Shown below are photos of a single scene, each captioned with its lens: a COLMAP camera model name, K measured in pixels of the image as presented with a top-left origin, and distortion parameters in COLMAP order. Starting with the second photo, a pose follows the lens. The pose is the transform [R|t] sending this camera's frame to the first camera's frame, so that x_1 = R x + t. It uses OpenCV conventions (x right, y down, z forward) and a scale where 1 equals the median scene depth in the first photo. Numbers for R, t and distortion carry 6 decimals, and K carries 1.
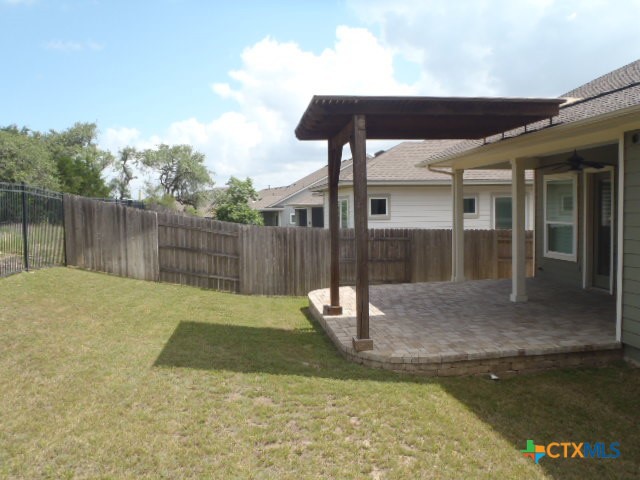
lens RADIAL K [[558.7, 0, 319.9], [0, 558.7, 238.8], [0, 0, 1]] dist [-0.036045, 0.013093]
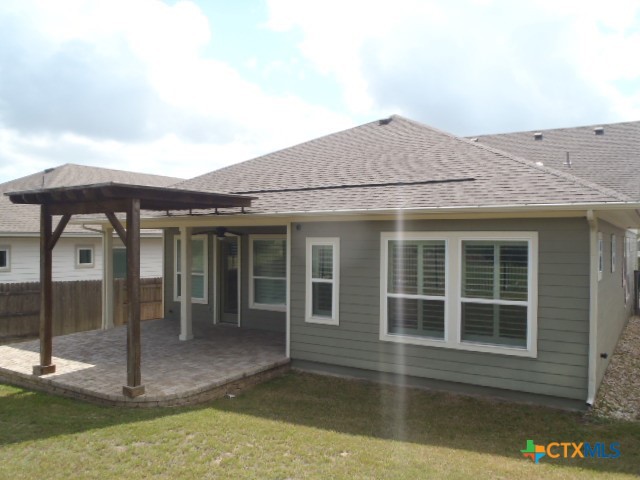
lens RADIAL K [[558.7, 0, 319.5], [0, 558.7, 241.0], [0, 0, 1]] dist [-0.036045, 0.013093]
pose [[0.648604, 0.012242, 0.761027, -0.578904], [0.030849, 0.998626, -0.042355, -0.067641], [-0.760500, 0.050949, 0.647336, -0.079186]]
